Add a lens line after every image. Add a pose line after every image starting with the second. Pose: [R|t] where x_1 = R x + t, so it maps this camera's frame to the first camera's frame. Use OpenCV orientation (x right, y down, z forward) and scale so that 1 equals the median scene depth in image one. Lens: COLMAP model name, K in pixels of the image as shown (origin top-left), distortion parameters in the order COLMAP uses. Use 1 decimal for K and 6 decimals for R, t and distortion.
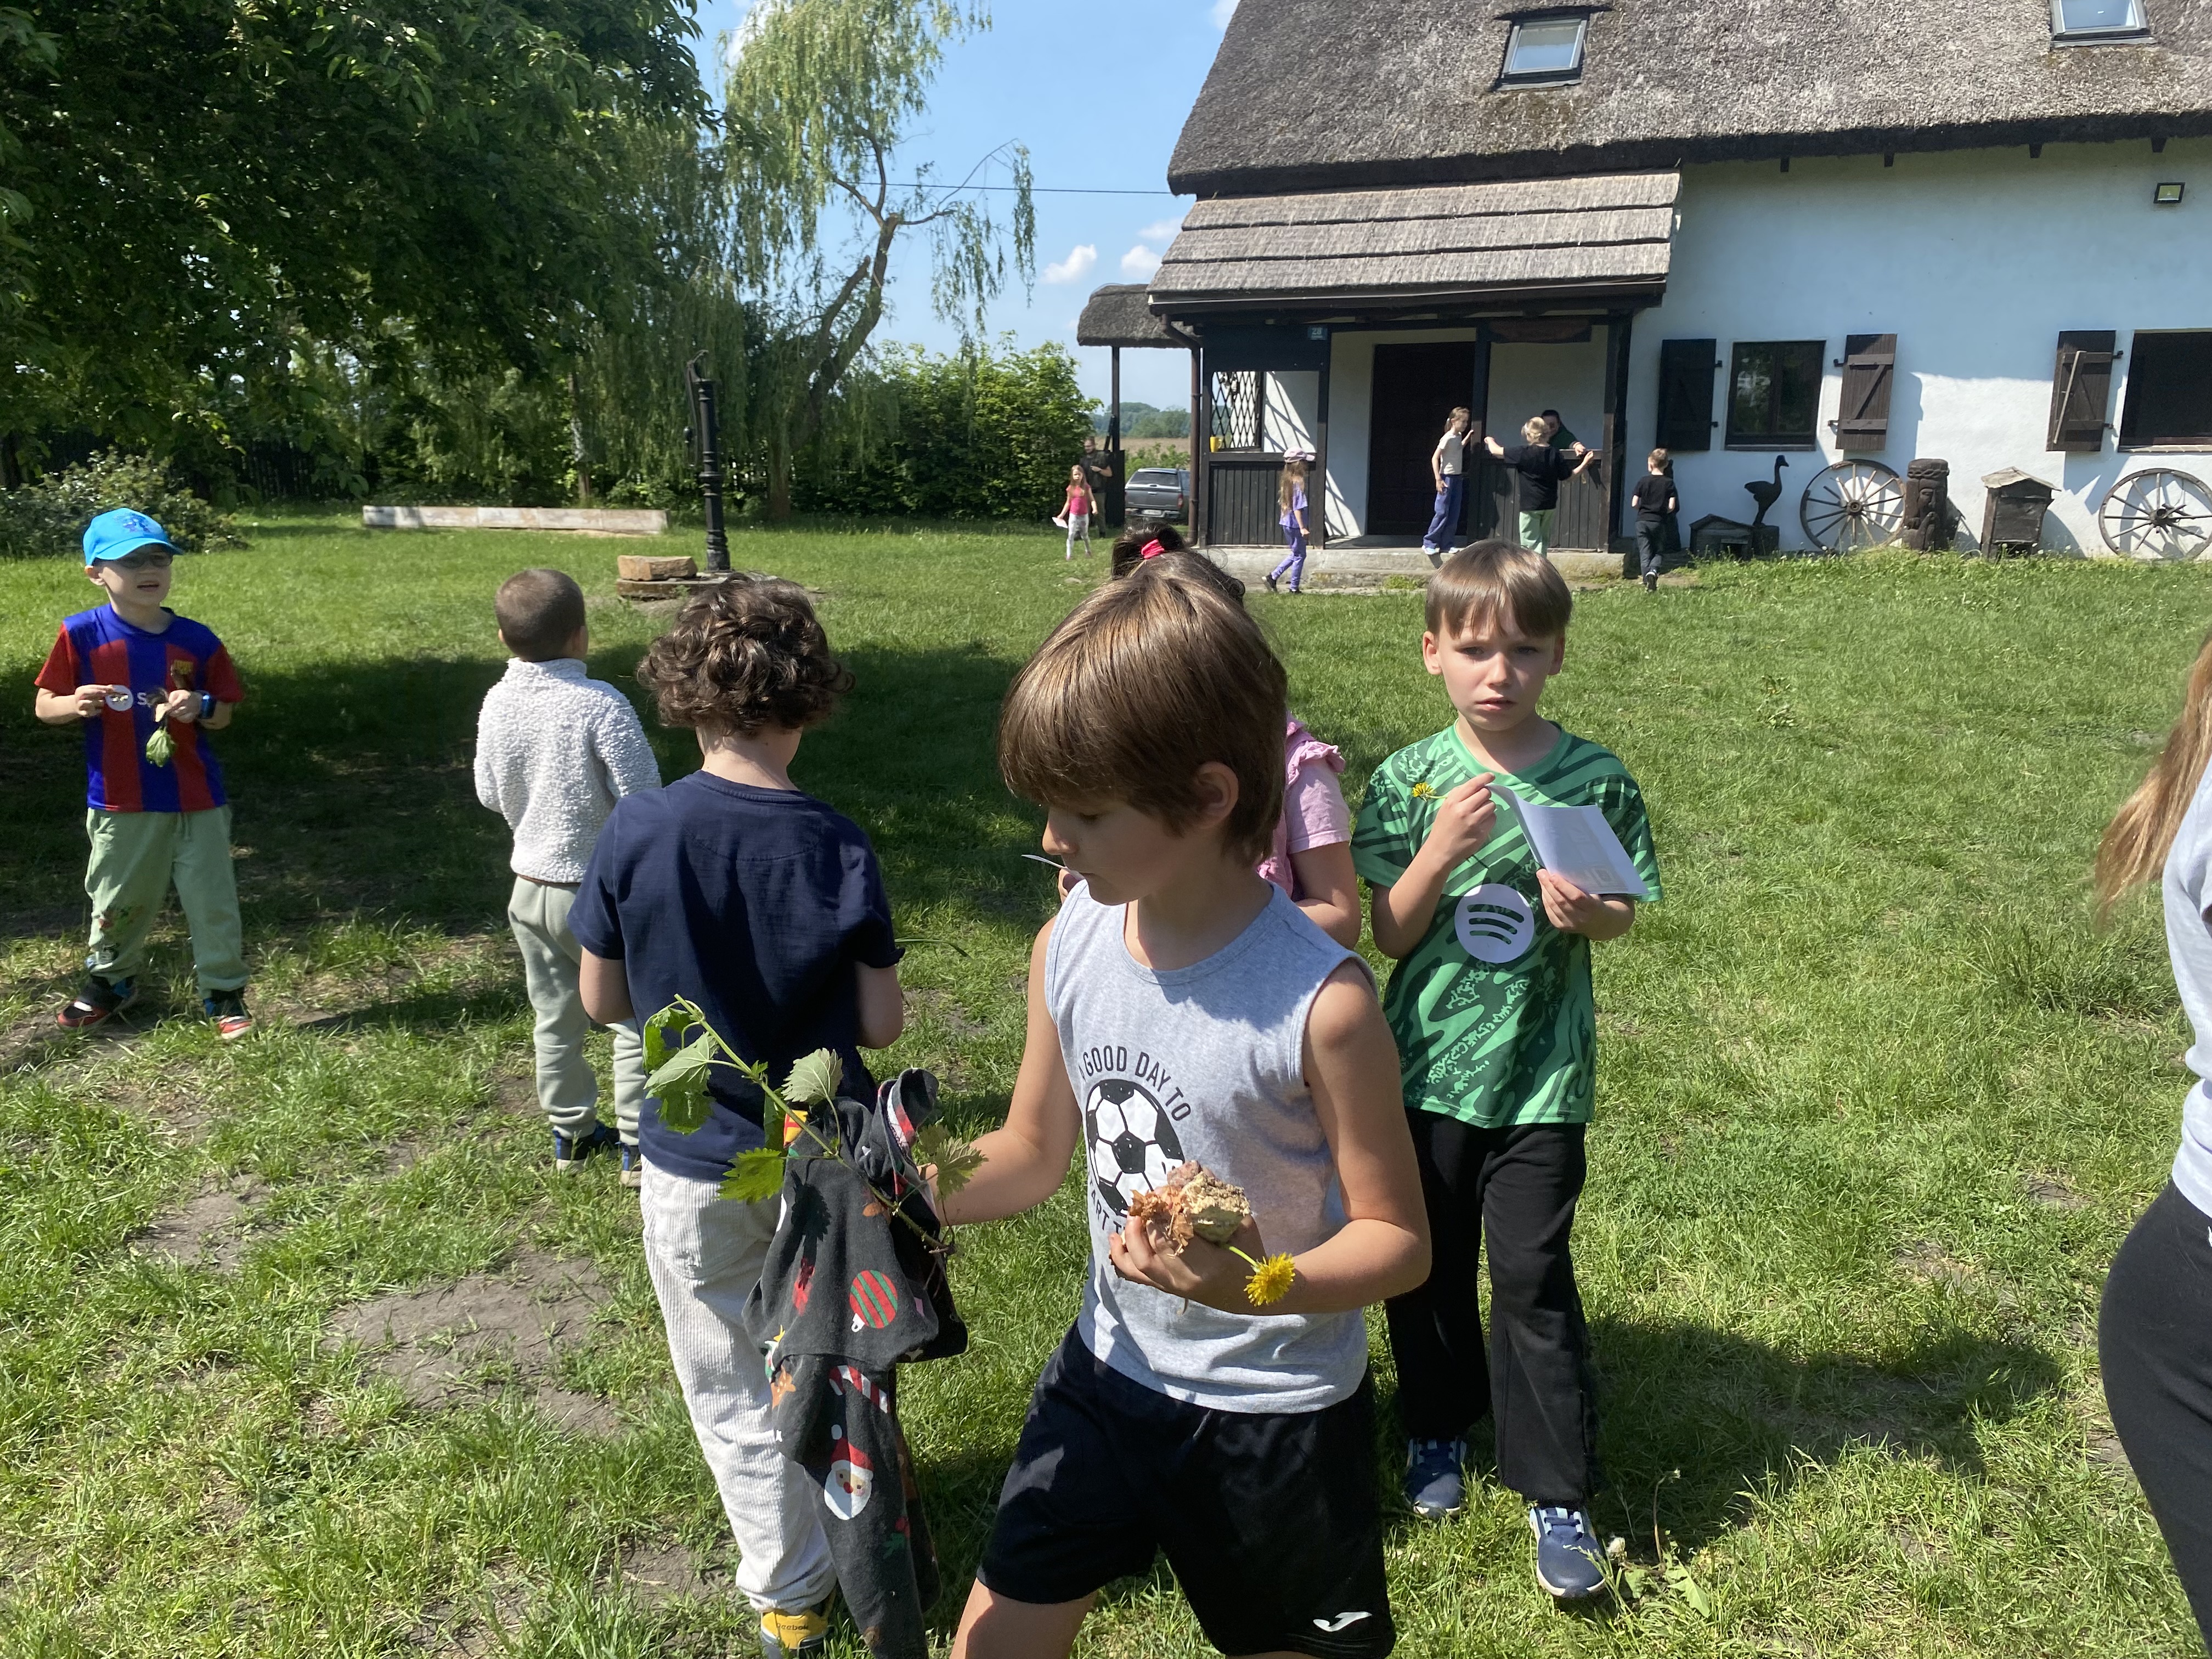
lens RADIAL K [[1735.9, 0, 1106.0], [0, 1735.9, 829.5], [0, 0, 1]] dist [-0.002754, 0.002181]
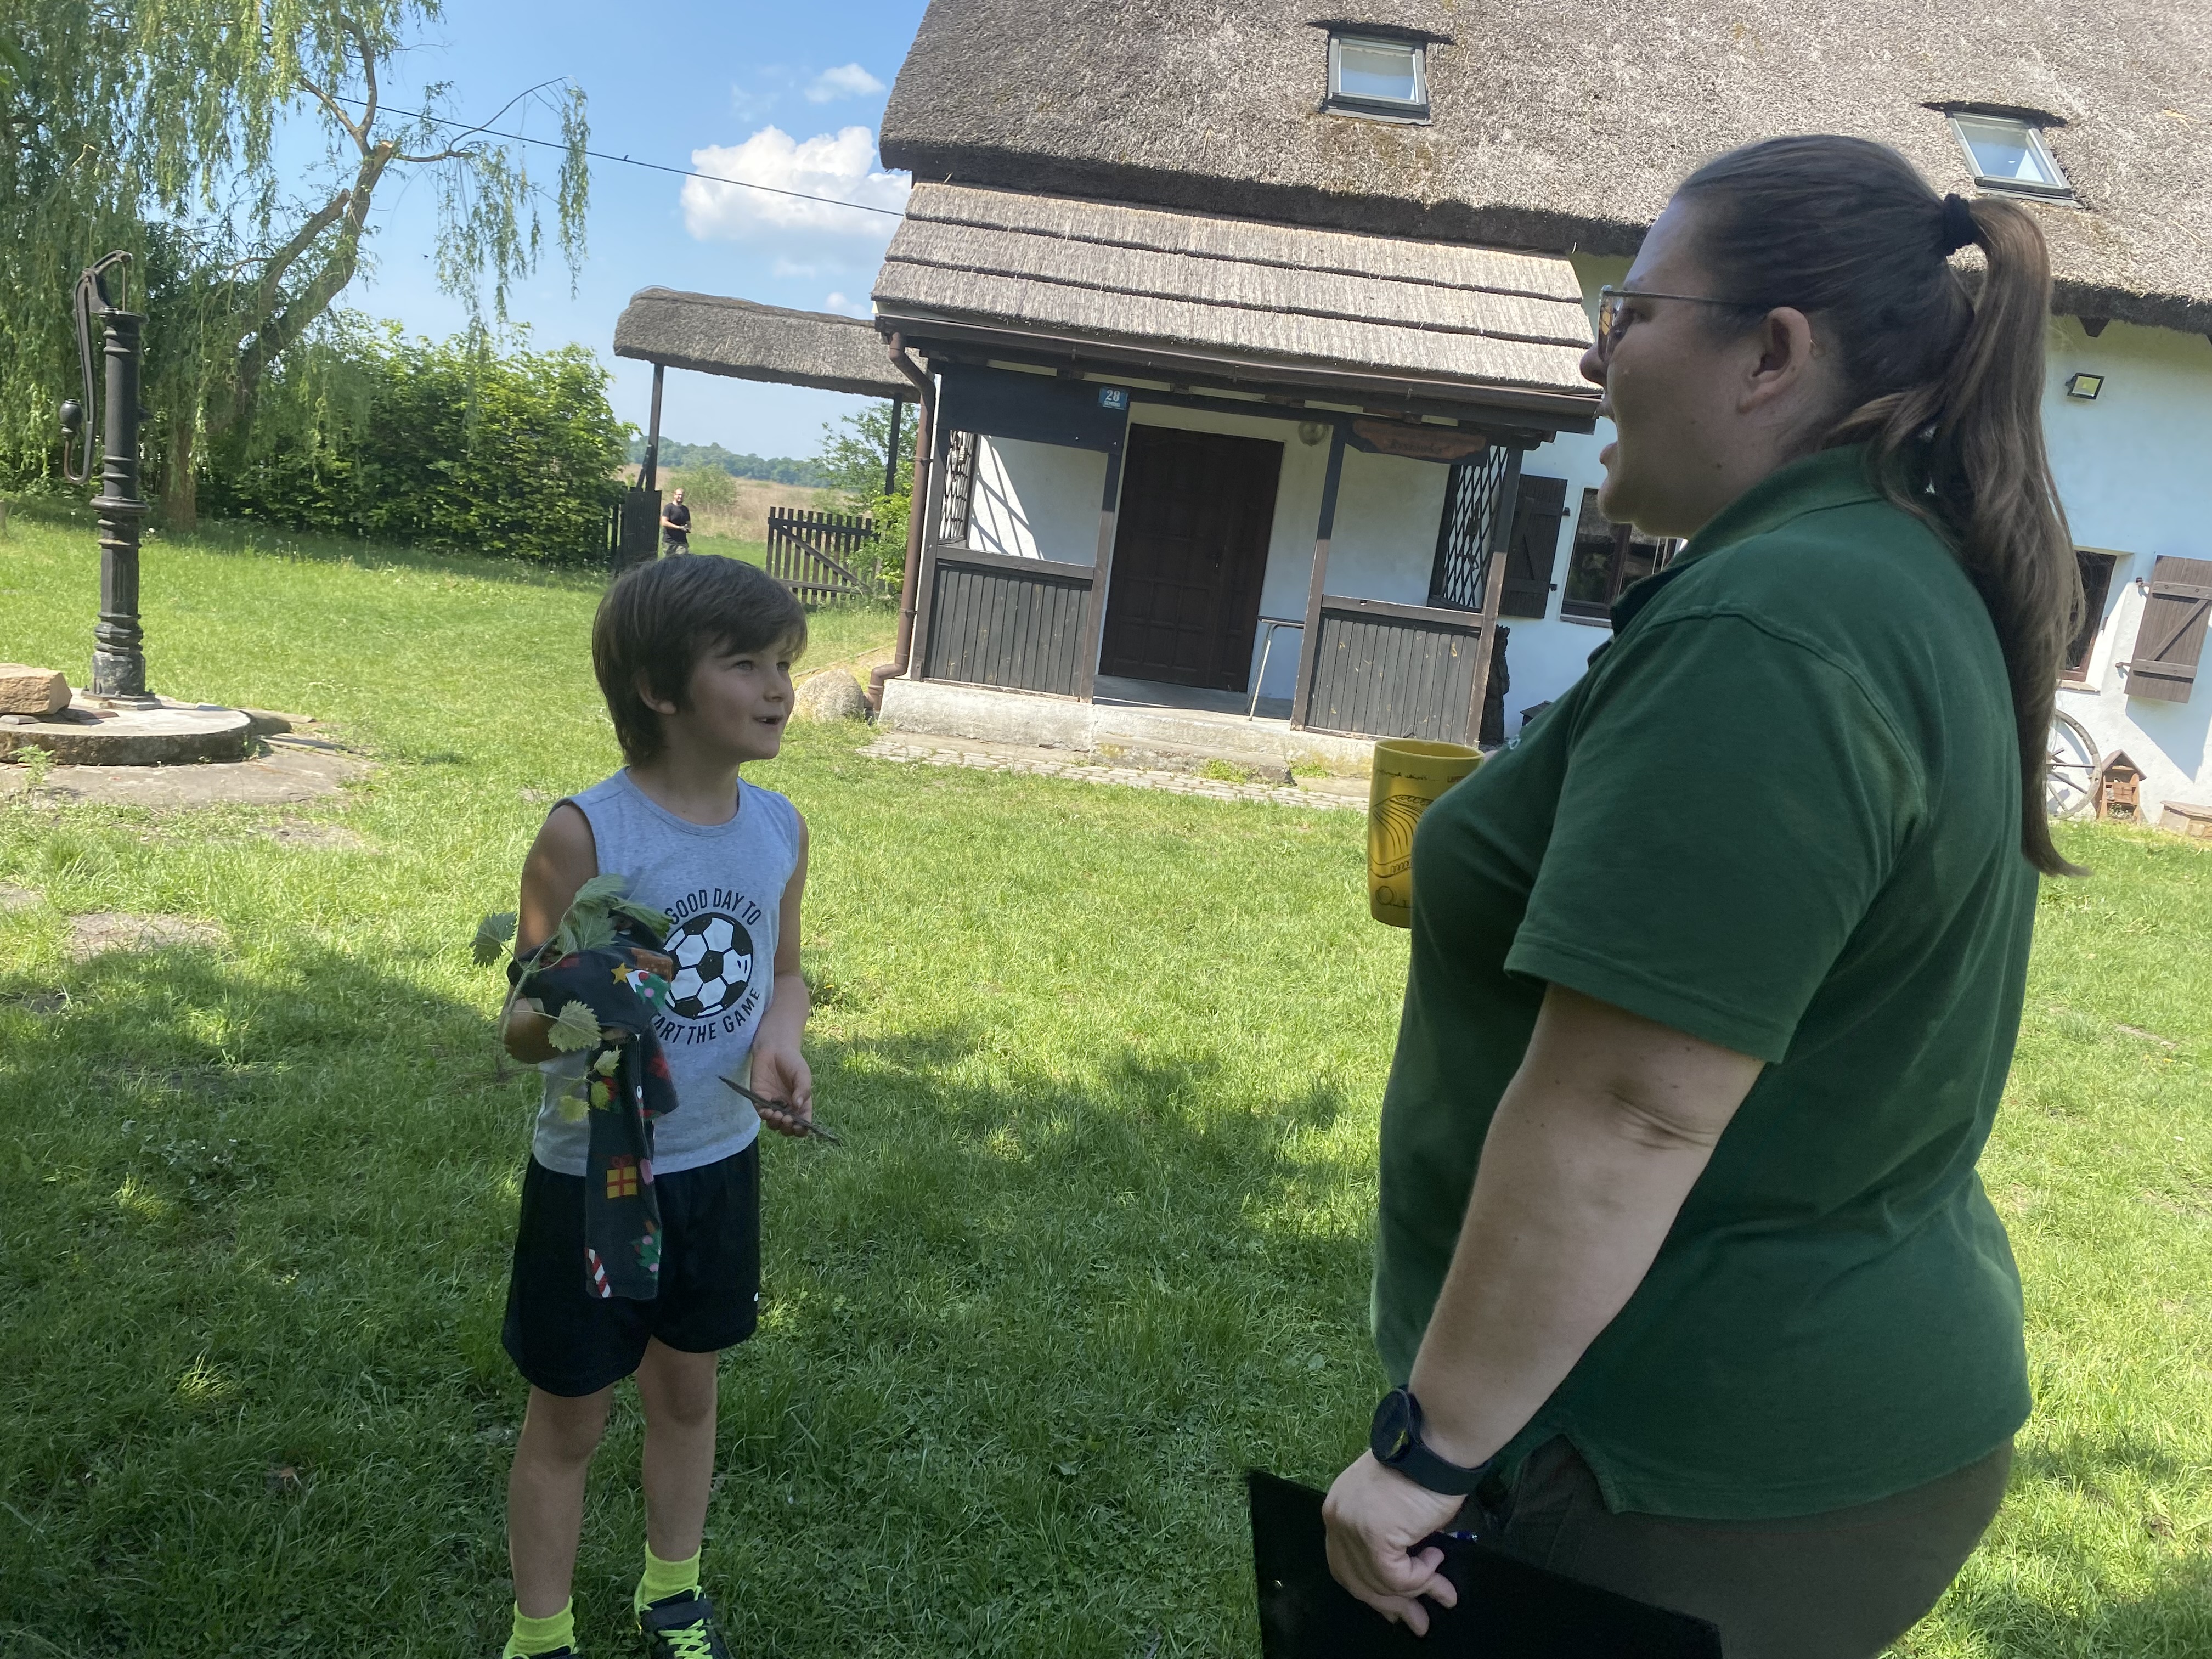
lens RADIAL K [[1667.8, 0, 1106.0], [0, 1667.8, 829.5], [0, 0, 1]] dist [0.004076, 0.007773]
pose [[0.938628, 0.063238, 0.339086, -0.088084], [-0.056342, 0.997956, -0.030153, -0.084108], [-0.340299, 0.009198, 0.940272, 0.338619]]
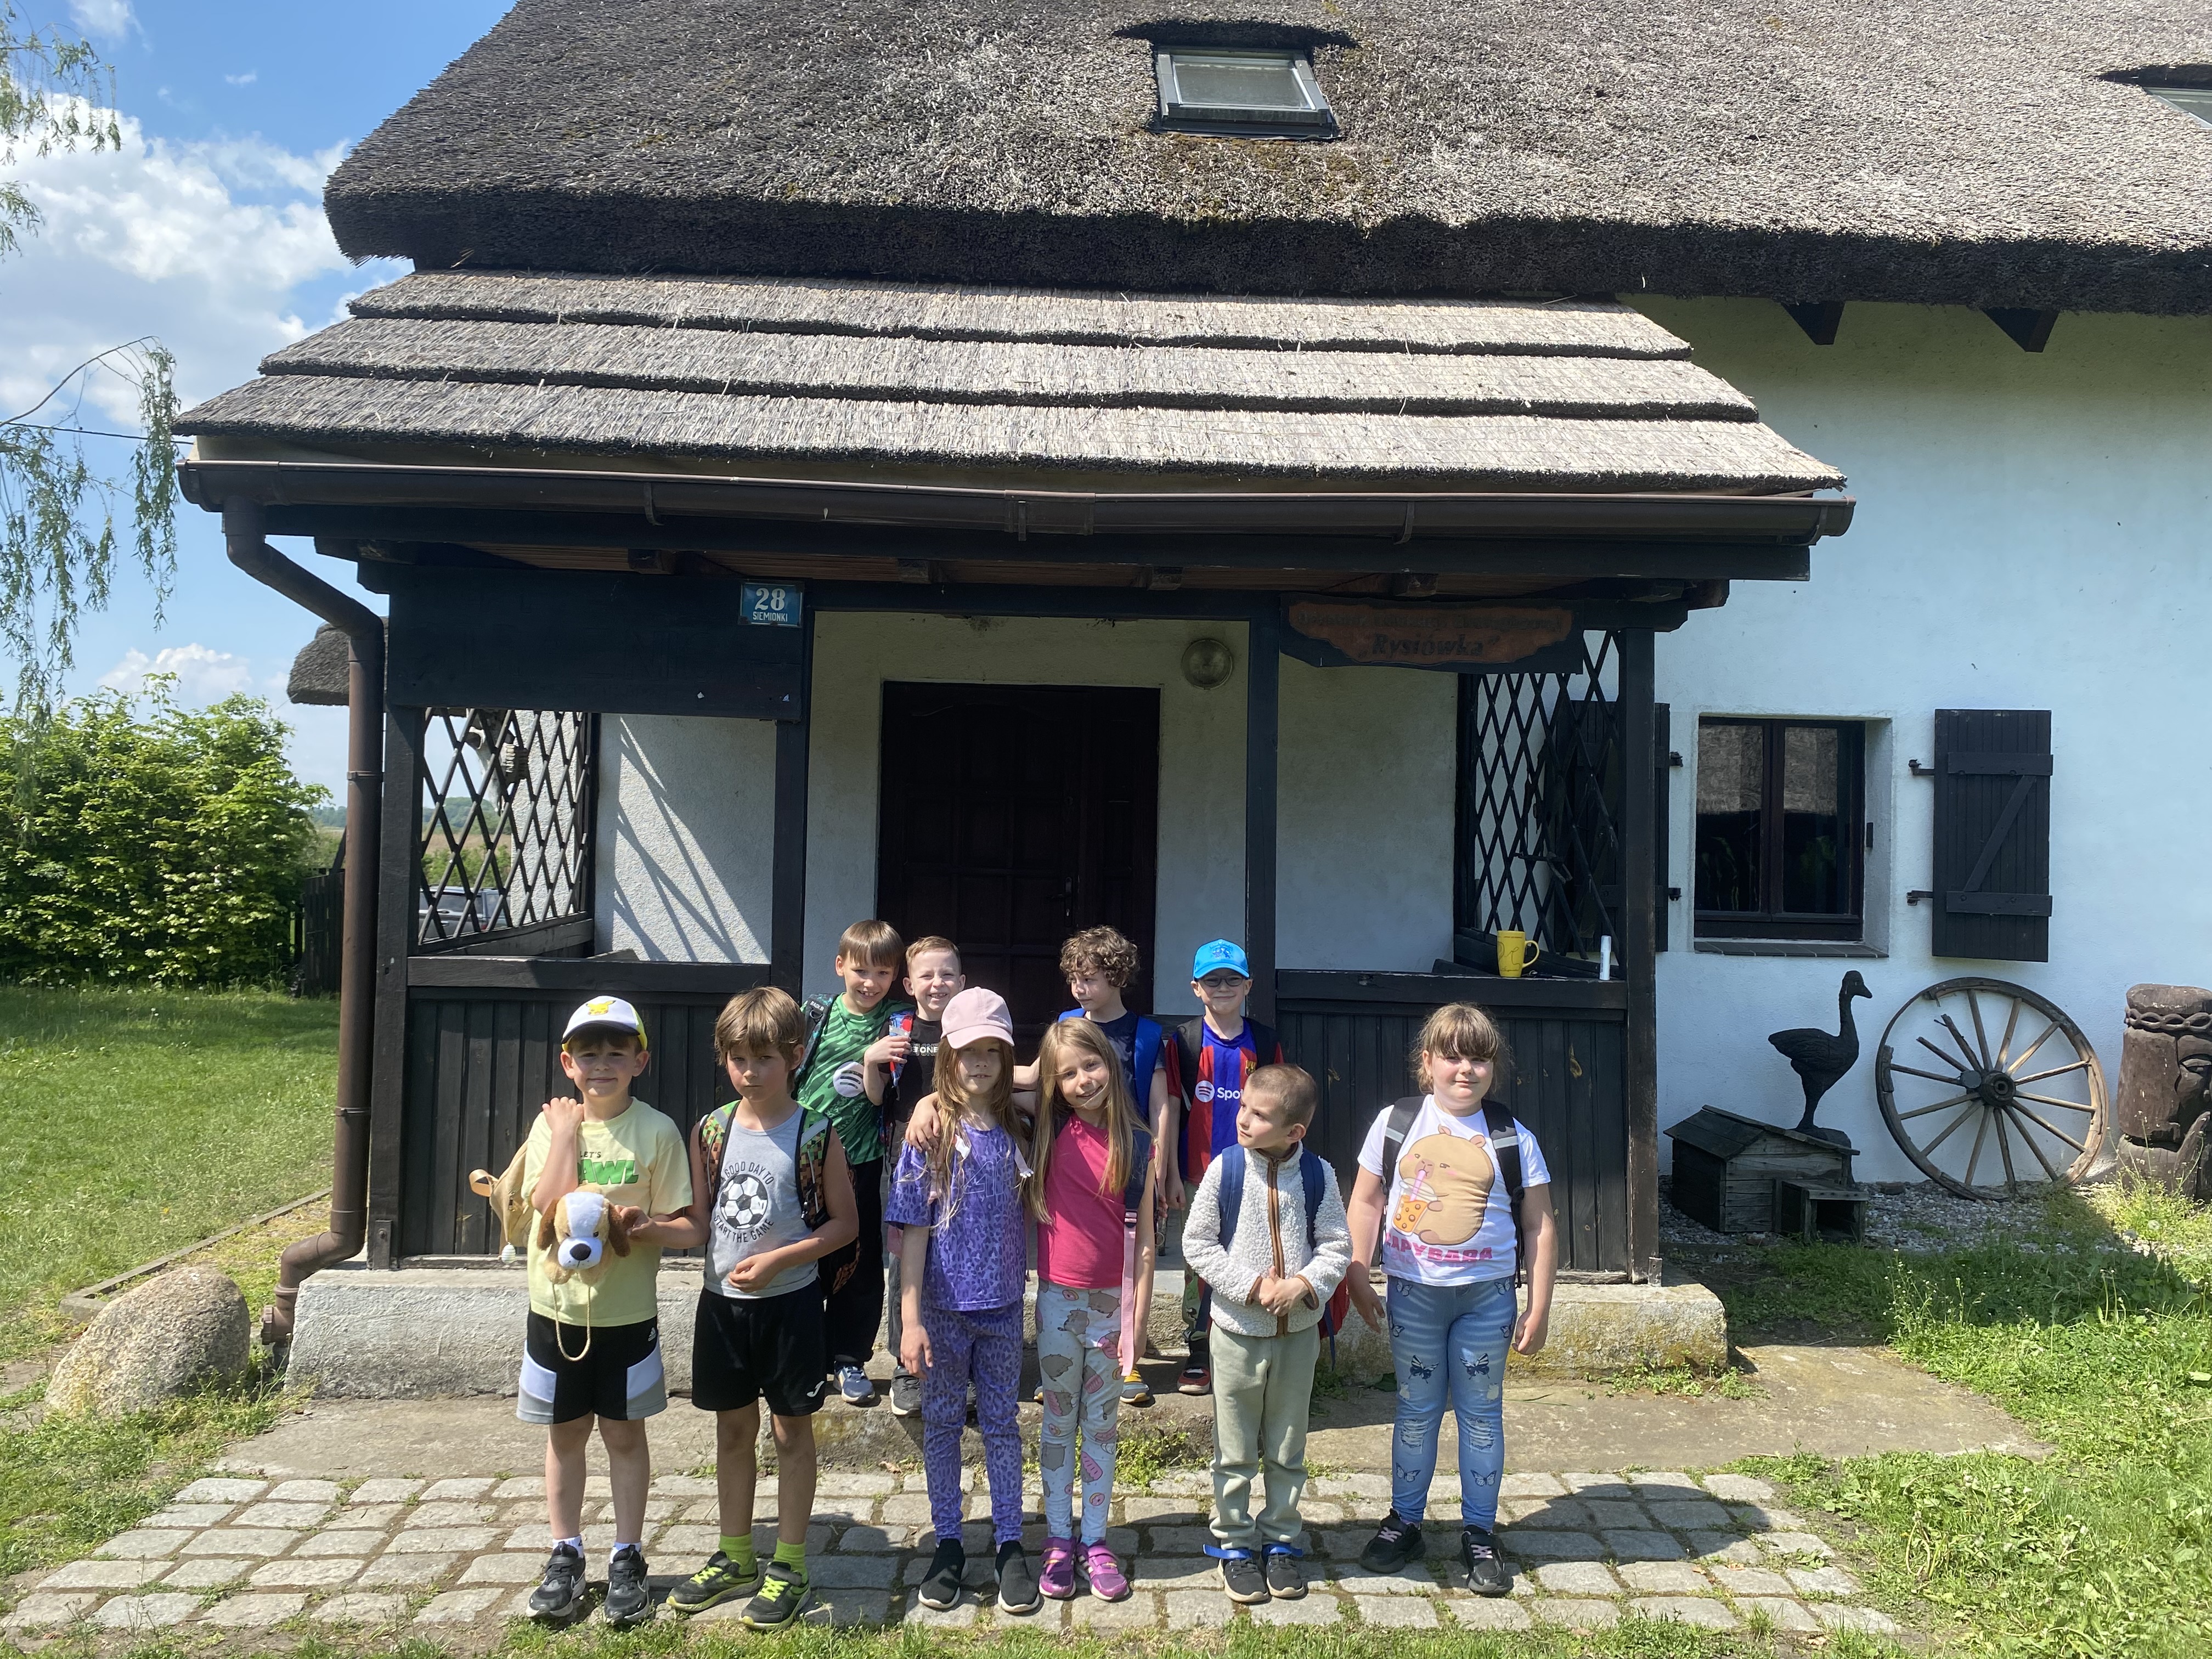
lens RADIAL K [[1667.8, 0, 1106.0], [0, 1667.8, 829.5], [0, 0, 1]] dist [0.004076, 0.007773]
pose [[0.926970, 0.030800, 0.373869, 0.058460], [0.055170, 0.974594, -0.217077, -0.158233], [-0.371056, 0.221851, 0.901720, 0.640581]]
